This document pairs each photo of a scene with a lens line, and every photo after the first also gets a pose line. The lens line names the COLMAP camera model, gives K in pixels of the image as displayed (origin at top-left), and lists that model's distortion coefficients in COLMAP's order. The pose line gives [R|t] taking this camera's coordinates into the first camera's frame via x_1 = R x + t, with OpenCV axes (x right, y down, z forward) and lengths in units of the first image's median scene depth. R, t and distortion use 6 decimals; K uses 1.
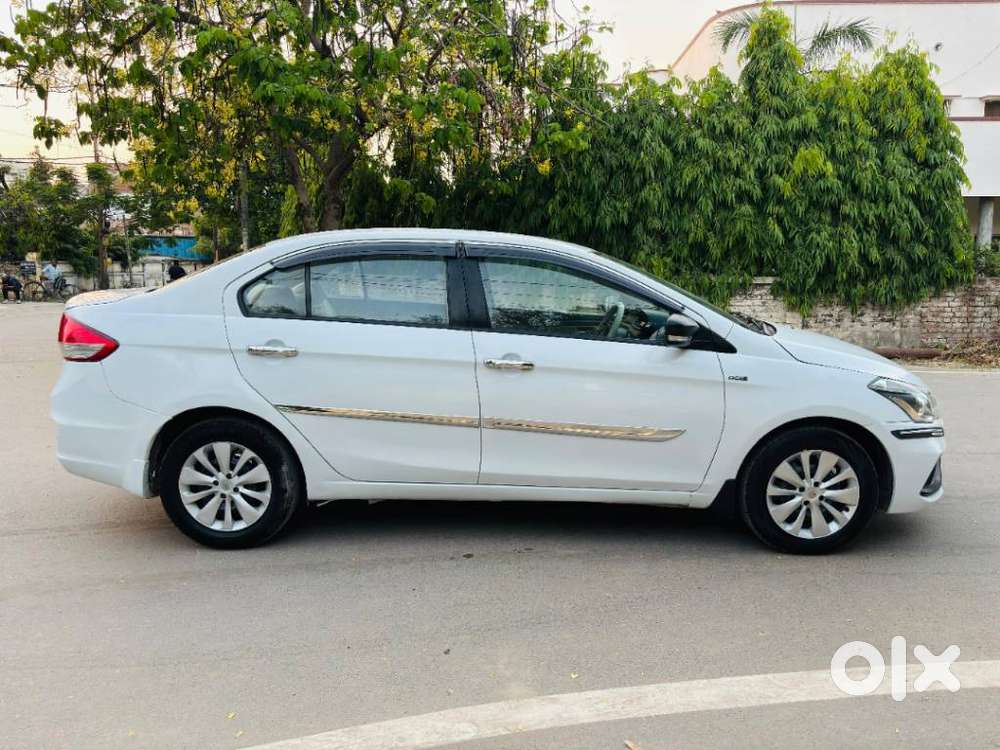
lens RADIAL K [[762.8, 0, 500.7], [0, 762.8, 372.0], [0, 0, 1]] dist [0.060302, -0.091797]
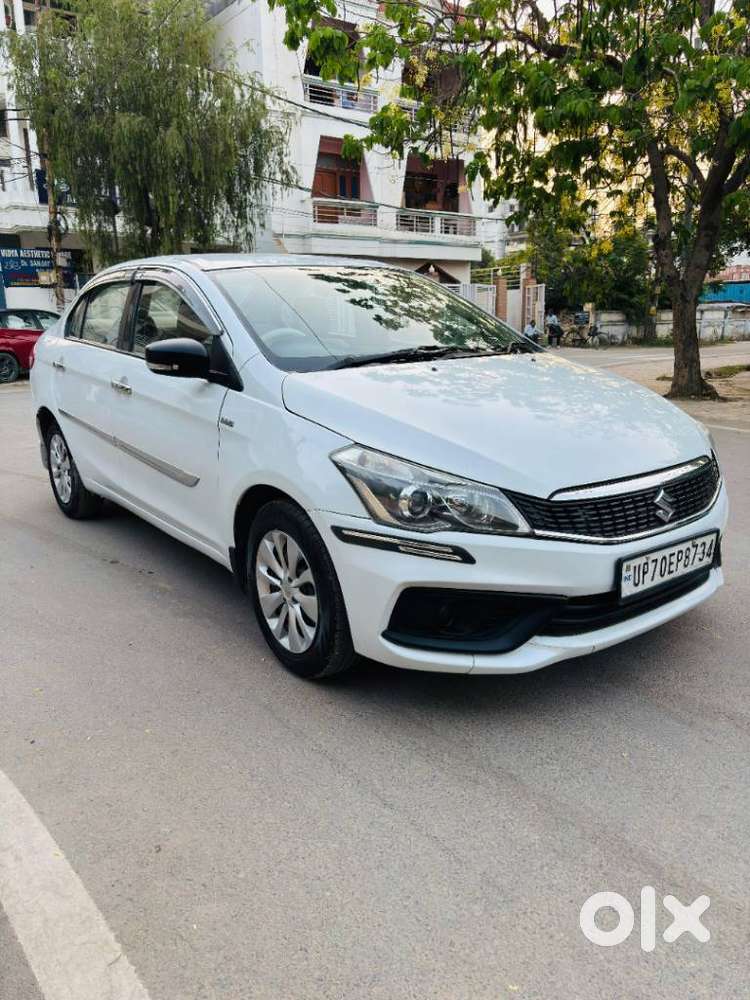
lens RADIAL K [[761.1, 0, 371.1], [0, 761.1, 496.9], [0, 0, 1]] dist [0.037170, -0.067656]
pose [[0.604007, 0.168843, -0.778889, 0.171860], [-0.093931, 0.985571, 0.140805, -0.006896], [0.791424, -0.011886, 0.611151, 0.105858]]
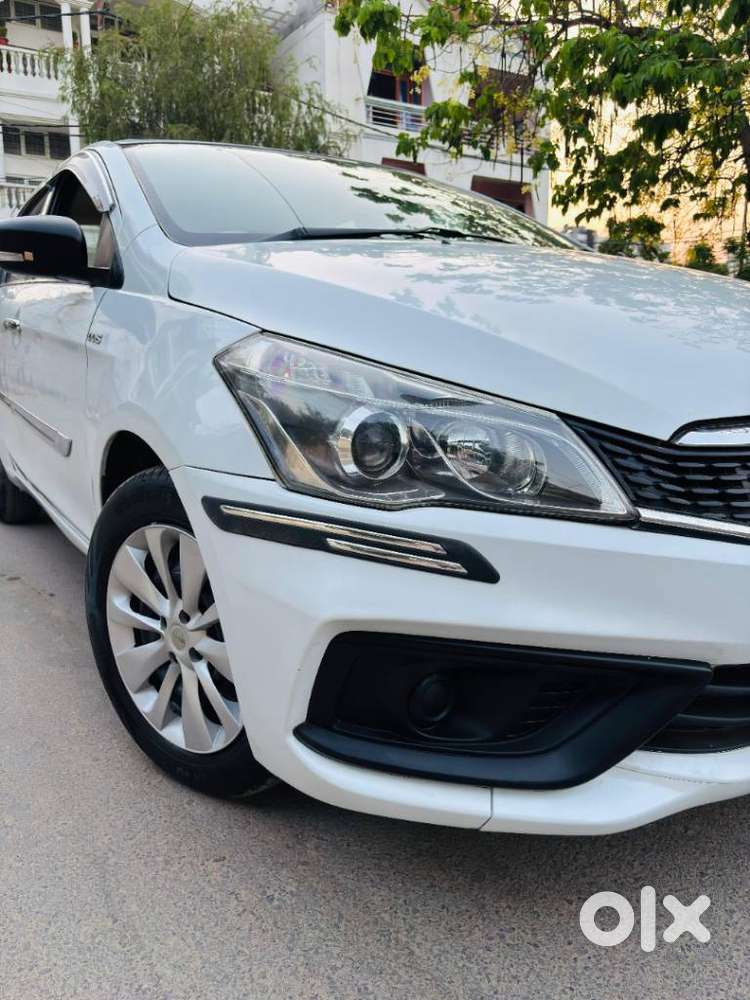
lens RADIAL K [[762.8, 0, 375.5], [0, 762.8, 503.4], [0, 0, 1]] dist [0.060302, -0.091797]
pose [[0.540880, 0.152167, -0.827221, 0.134560], [-0.109111, 0.987882, 0.110379, 0.006294], [0.833993, 0.030557, 0.550929, 0.148516]]
